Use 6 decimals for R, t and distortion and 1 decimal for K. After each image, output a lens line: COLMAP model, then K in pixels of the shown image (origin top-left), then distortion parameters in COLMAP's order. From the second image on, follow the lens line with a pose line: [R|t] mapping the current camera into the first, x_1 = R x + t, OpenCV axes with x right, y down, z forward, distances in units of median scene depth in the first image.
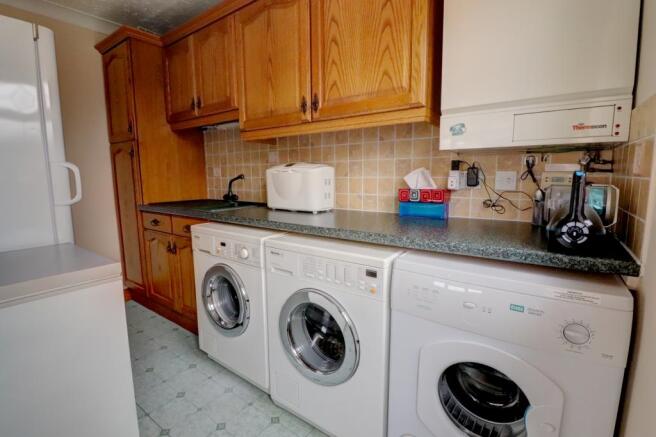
lens RADIAL K [[309.5, 0, 326.0], [0, 309.5, 219.1], [0, 0, 1]] dist [-0.023853, -0.003818]
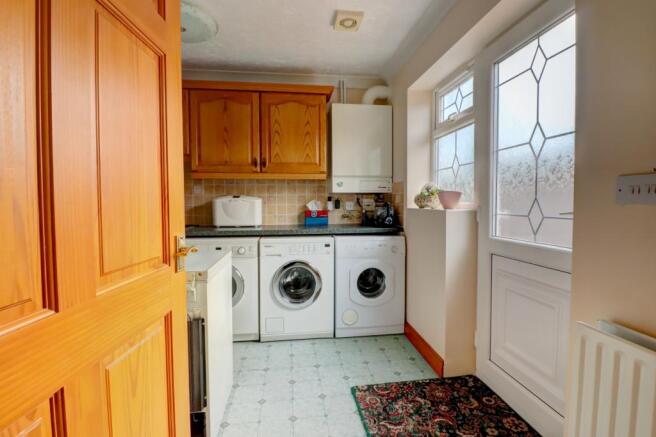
lens RADIAL K [[309.5, 0, 328.9], [0, 309.5, 218.3], [0, 0, 1]] dist [-0.023853, -0.003818]
pose [[0.705462, -0.026633, 0.708247, -1.147582], [0.097204, 0.993487, -0.059463, 0.088215], [-0.702050, 0.110793, 0.703456, -0.513186]]
